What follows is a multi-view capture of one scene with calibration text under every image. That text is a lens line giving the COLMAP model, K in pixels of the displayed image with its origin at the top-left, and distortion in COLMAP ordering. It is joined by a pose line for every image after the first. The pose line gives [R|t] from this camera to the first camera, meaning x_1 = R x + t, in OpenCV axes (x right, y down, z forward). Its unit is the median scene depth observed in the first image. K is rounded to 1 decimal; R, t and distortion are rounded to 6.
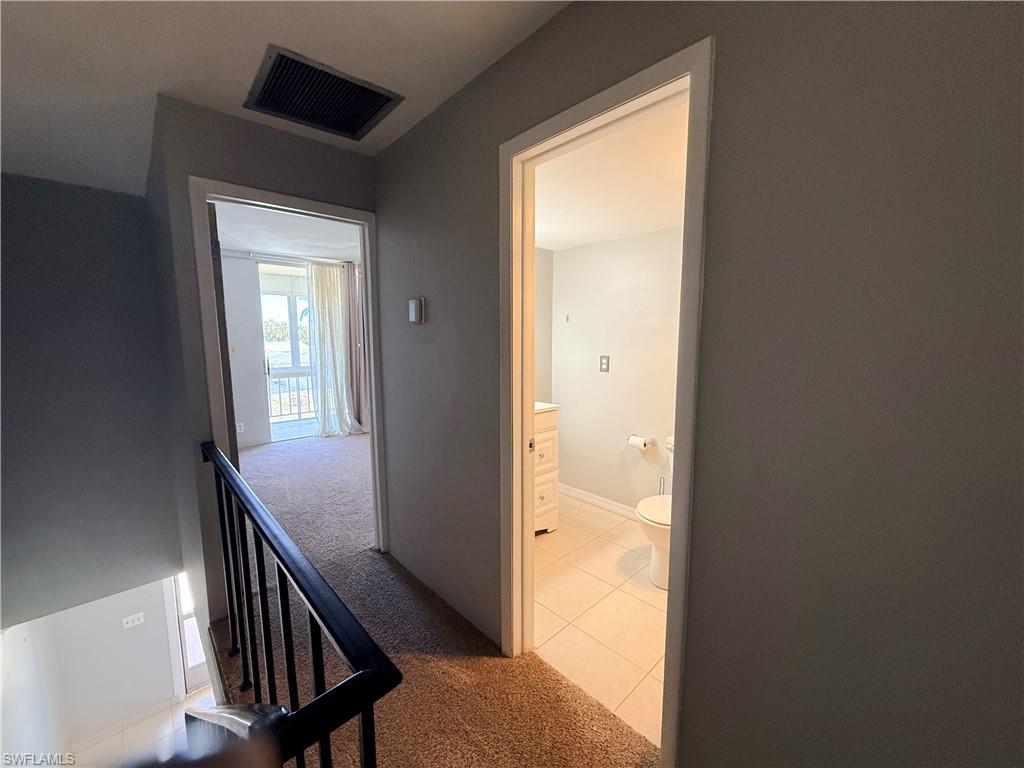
lens RADIAL K [[407.9, 0, 510.7], [0, 407.9, 382.8], [0, 0, 1]] dist [0.001848, -0.000150]
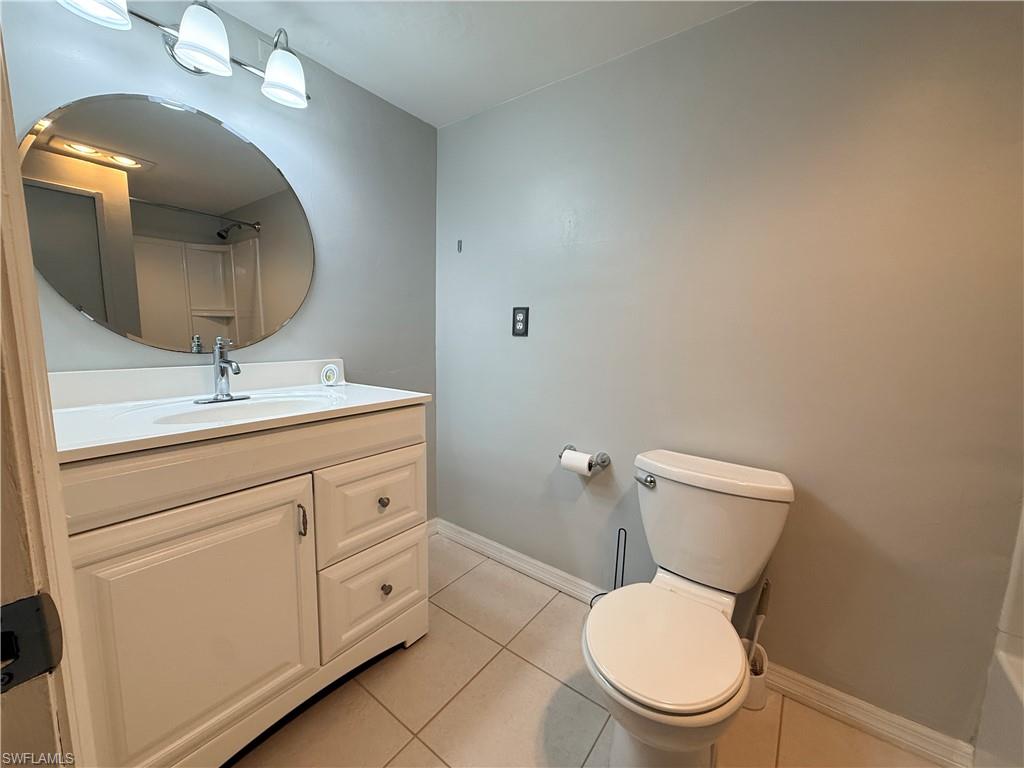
lens RADIAL K [[407.9, 0, 510.7], [0, 407.9, 382.8], [0, 0, 1]] dist [0.001848, -0.000150]
pose [[0.983092, 0.004235, 0.183063, 0.120665], [-0.008192, 0.999749, 0.020862, 0.028393], [-0.182929, -0.022009, 0.982880, 0.471522]]
